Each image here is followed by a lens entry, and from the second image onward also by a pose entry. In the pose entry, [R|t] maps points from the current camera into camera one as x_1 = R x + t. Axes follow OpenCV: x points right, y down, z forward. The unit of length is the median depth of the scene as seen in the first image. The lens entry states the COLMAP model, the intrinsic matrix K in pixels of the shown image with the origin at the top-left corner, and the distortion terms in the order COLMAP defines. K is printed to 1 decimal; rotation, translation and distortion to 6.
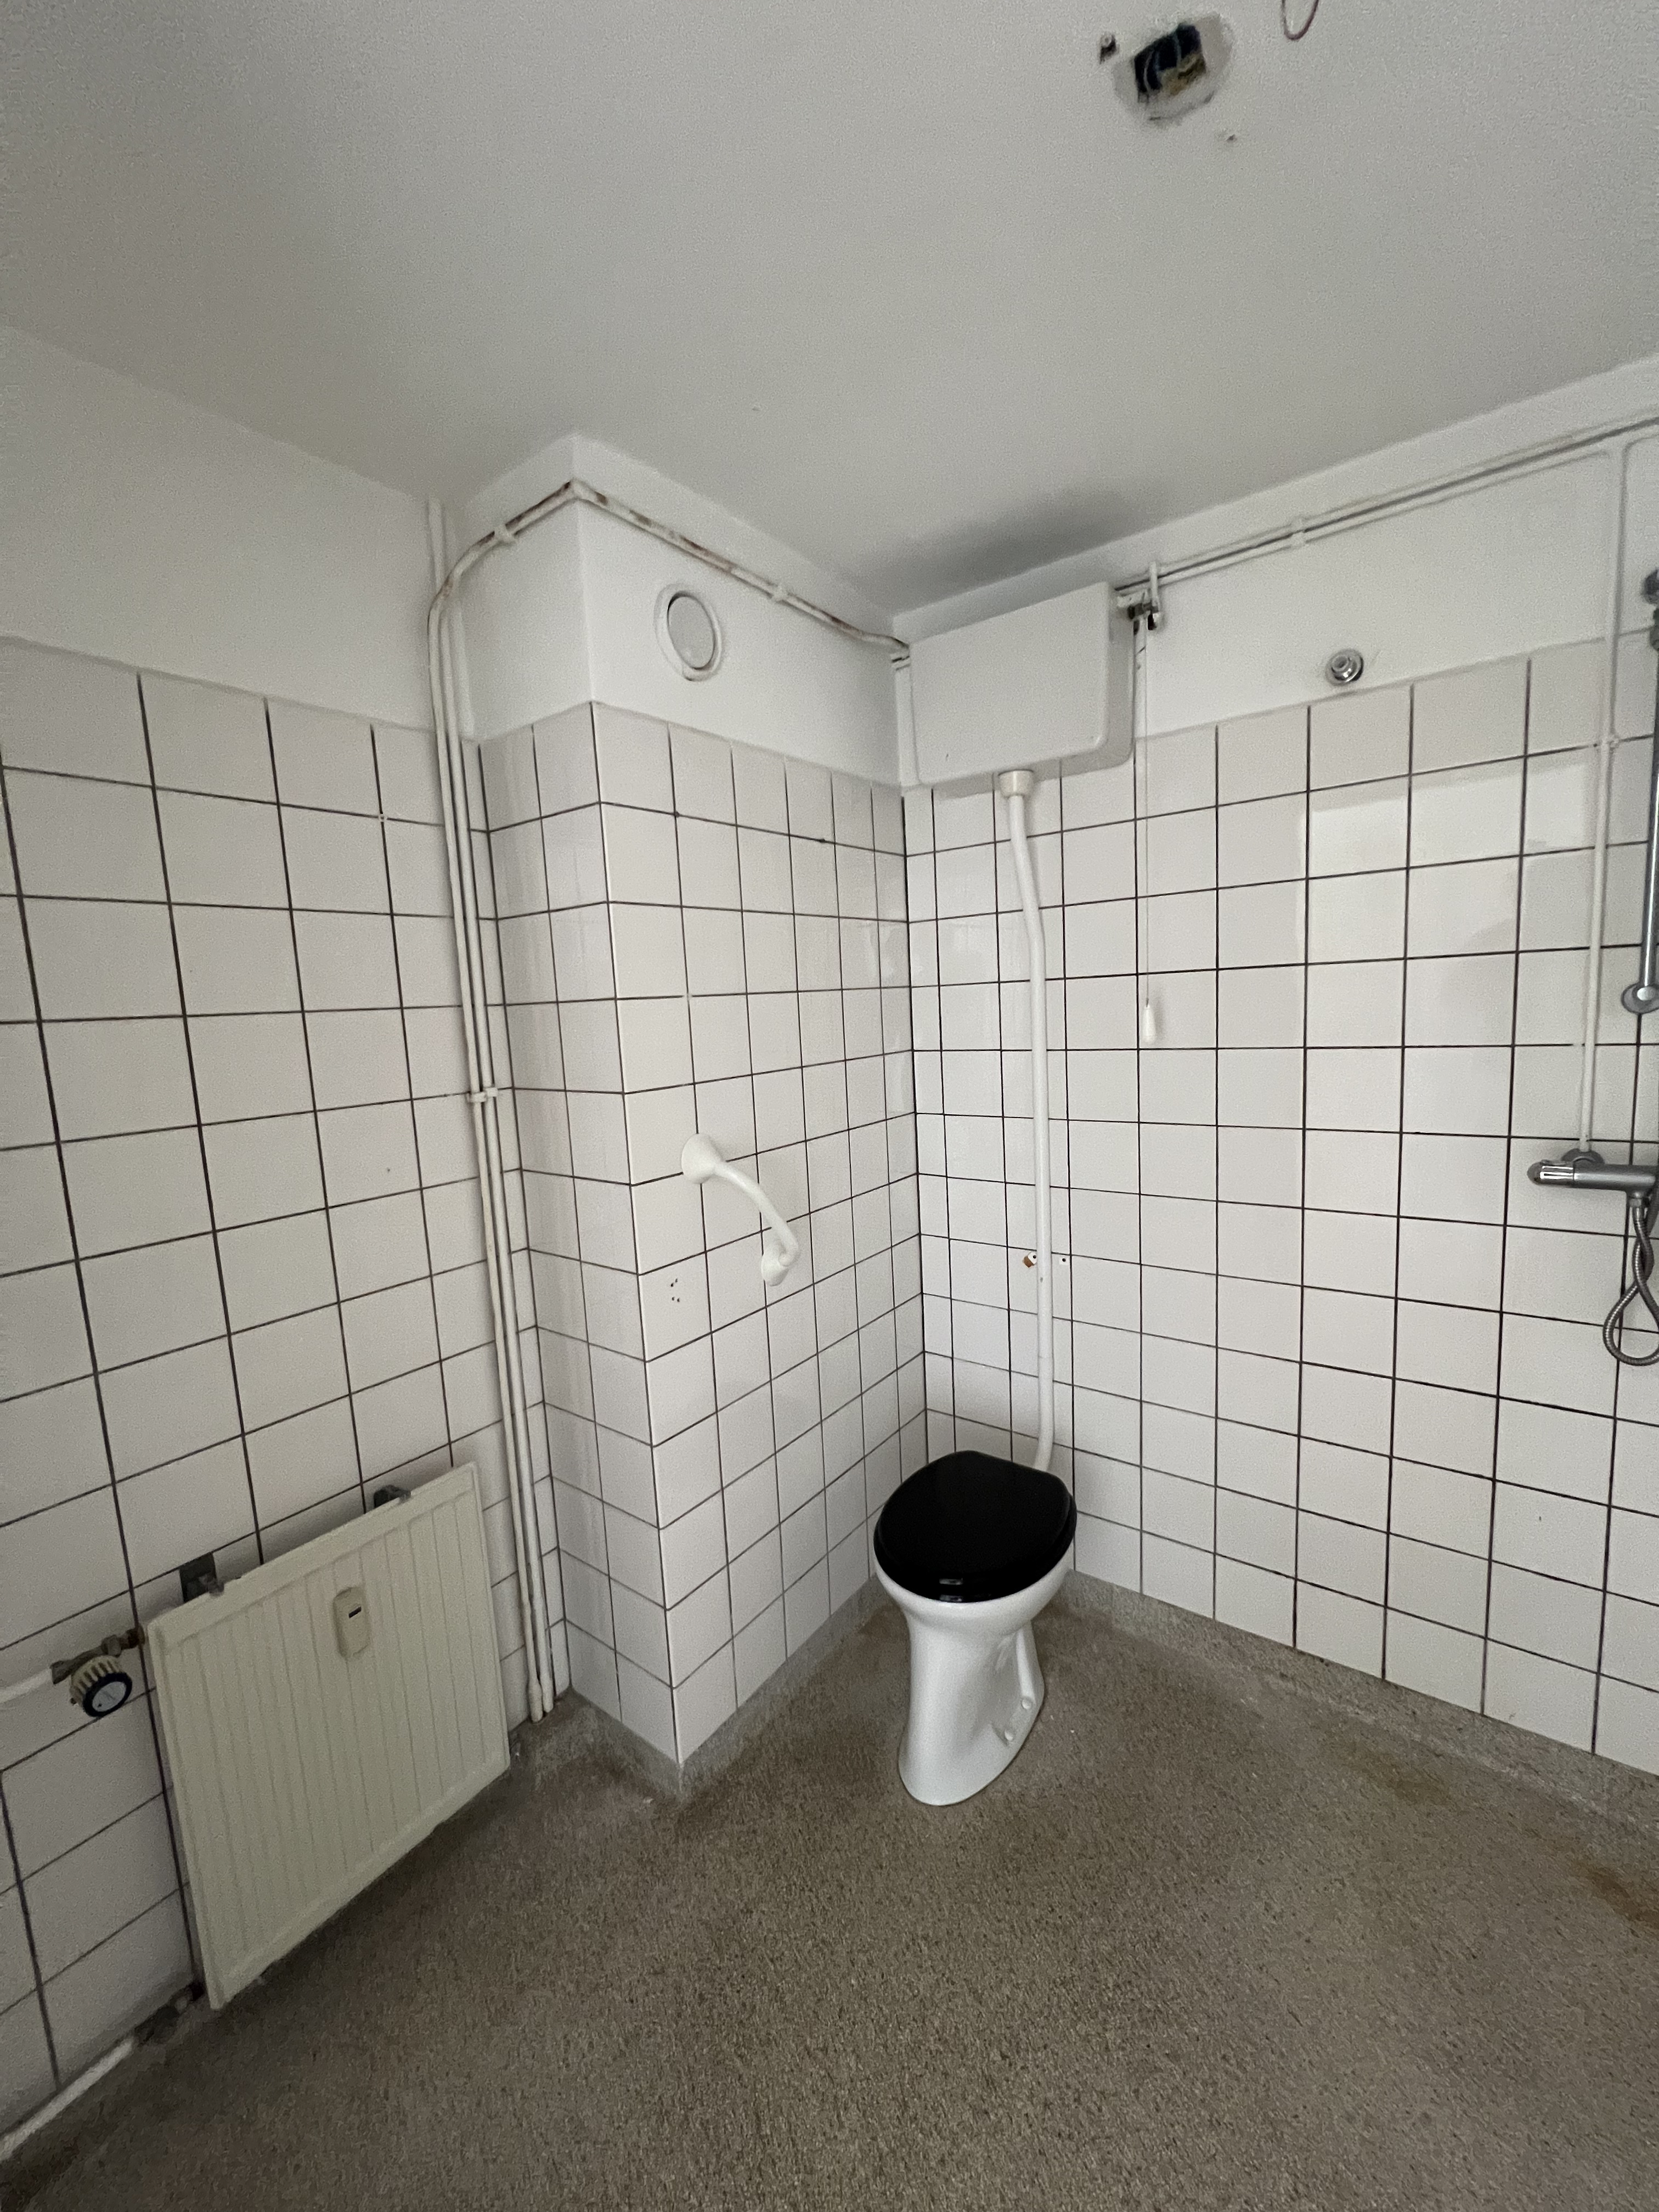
lens RADIAL K [[893.9, 0, 828.0], [0, 893.9, 1108.6], [0, 0, 1]] dist [0.004051, 0.000949]
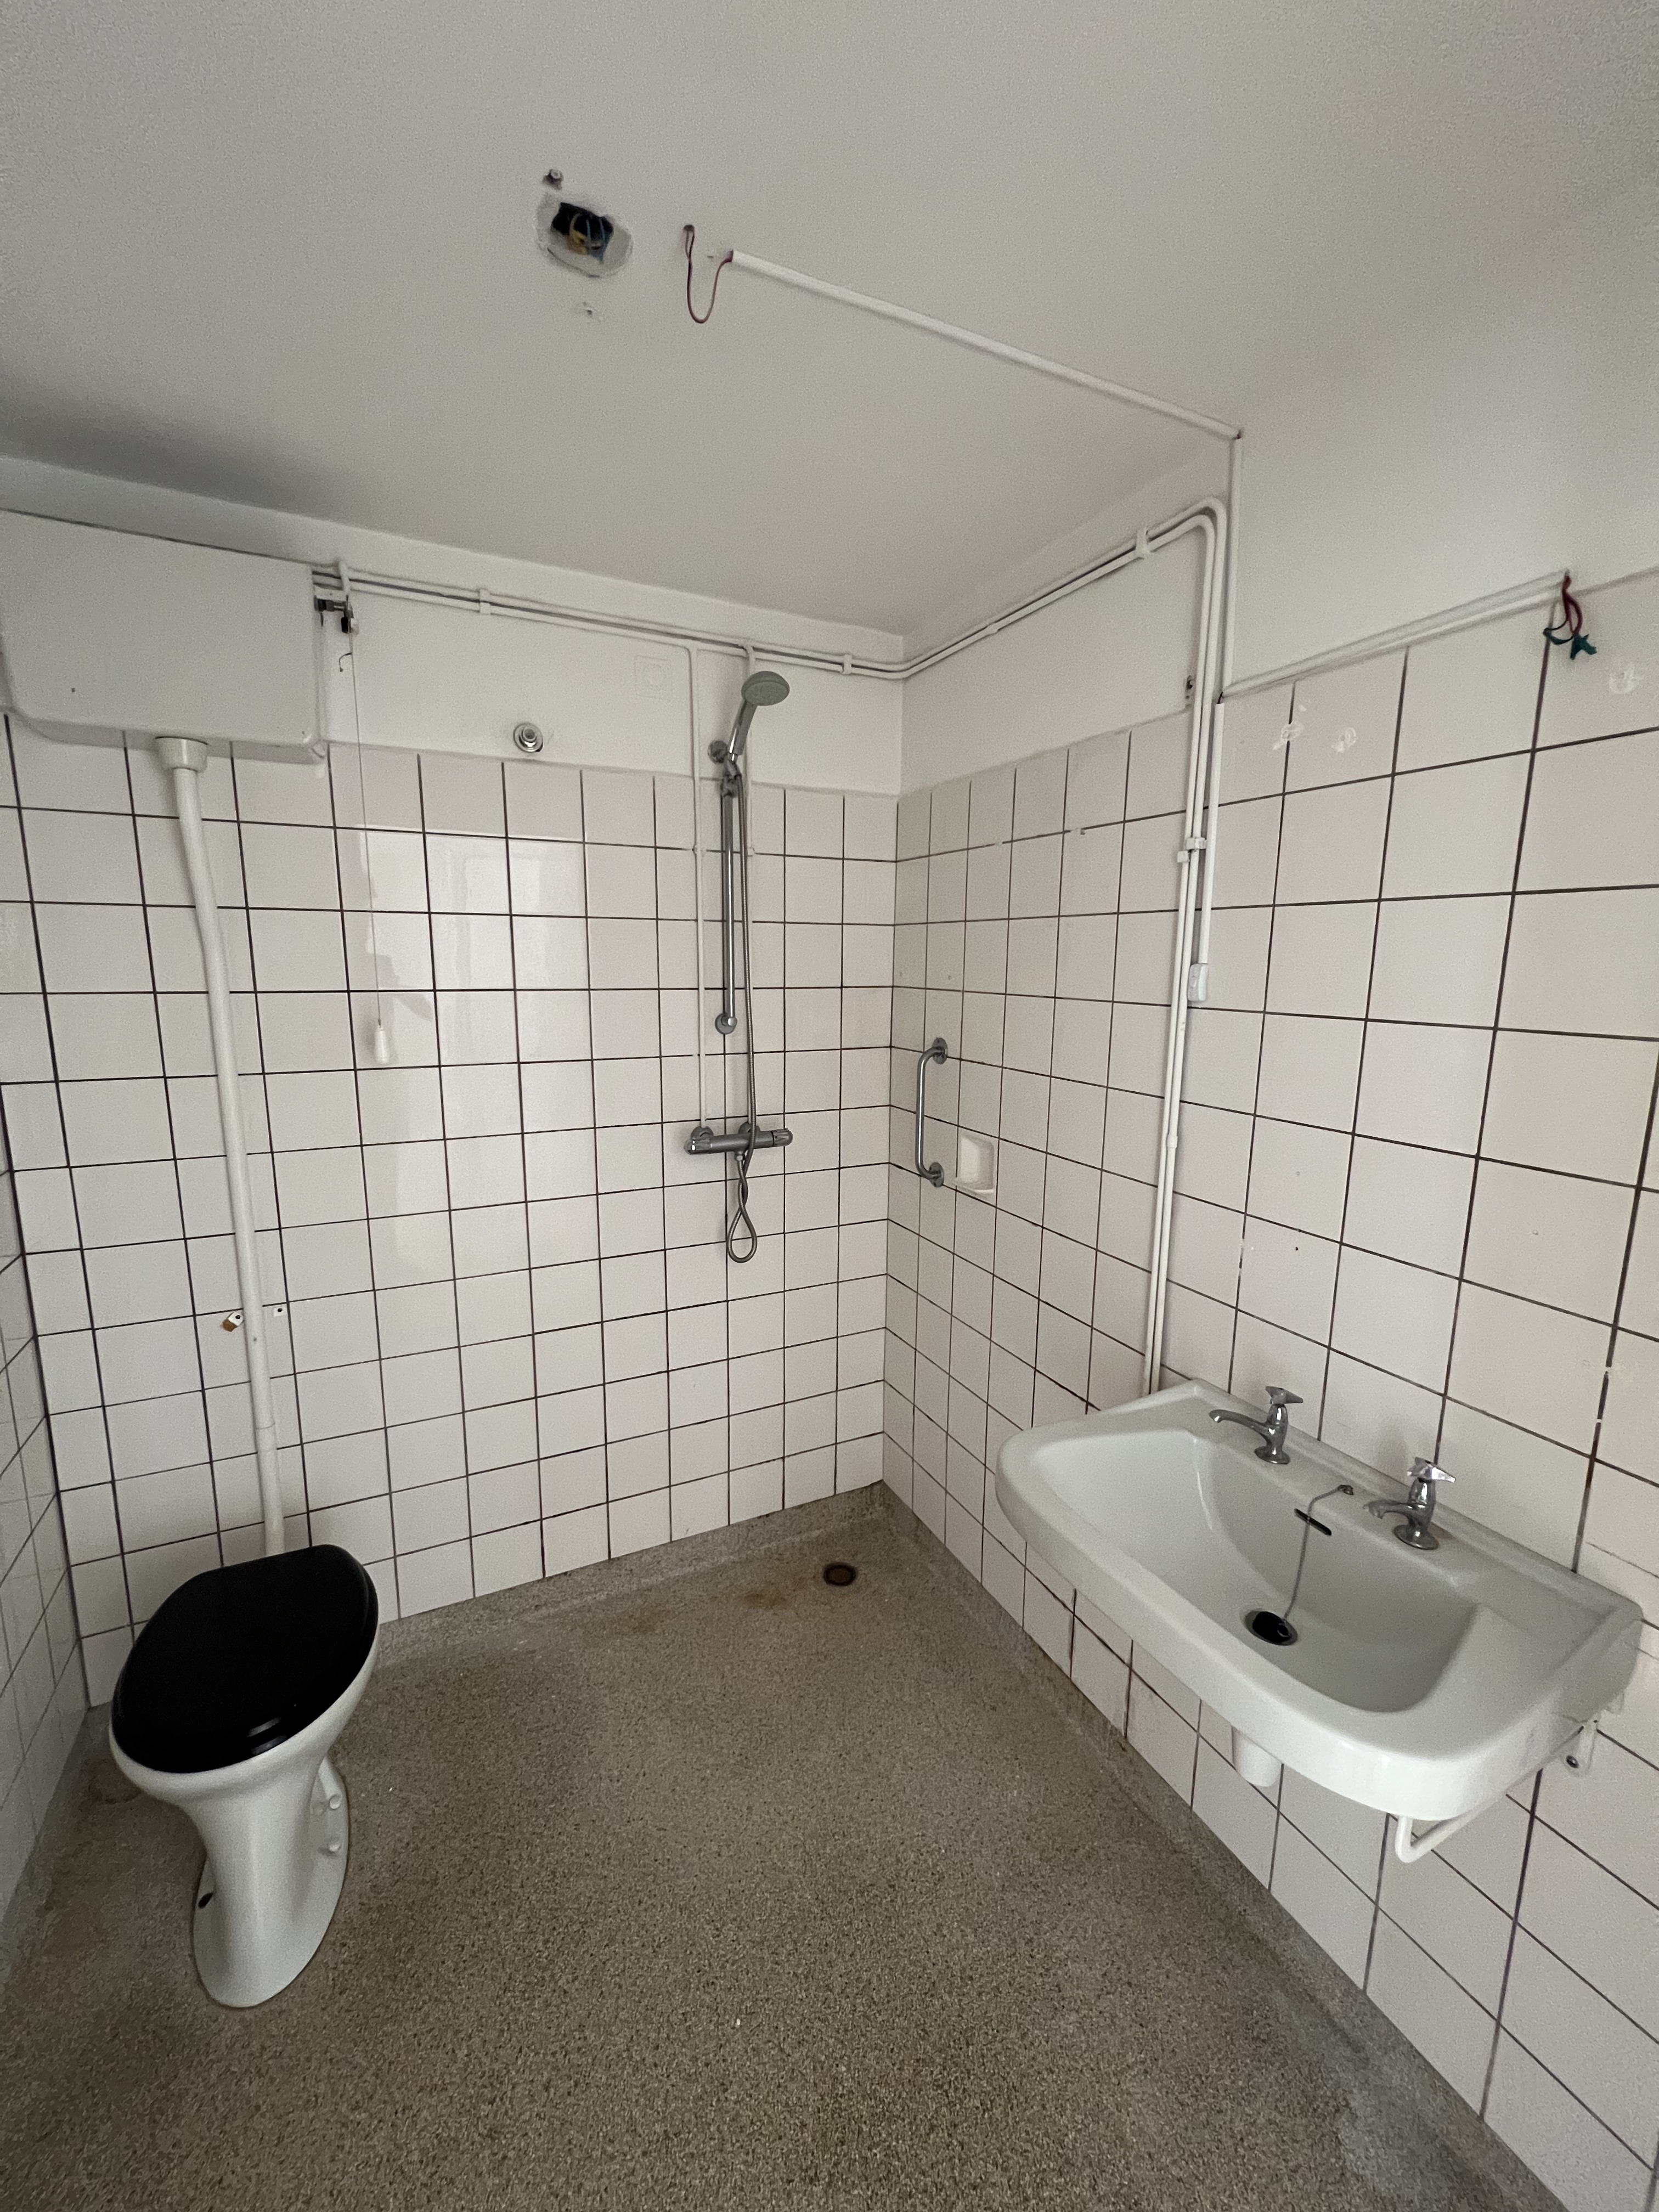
lens RADIAL K [[893.9, 0, 825.8], [0, 893.9, 1109.2], [0, 0, 1]] dist [0.004051, 0.000949]
pose [[0.462682, -0.094495, 0.881474, -0.304522], [0.076656, 0.994843, 0.066413, -0.056137], [-0.883204, 0.036842, 0.467540, 0.125297]]
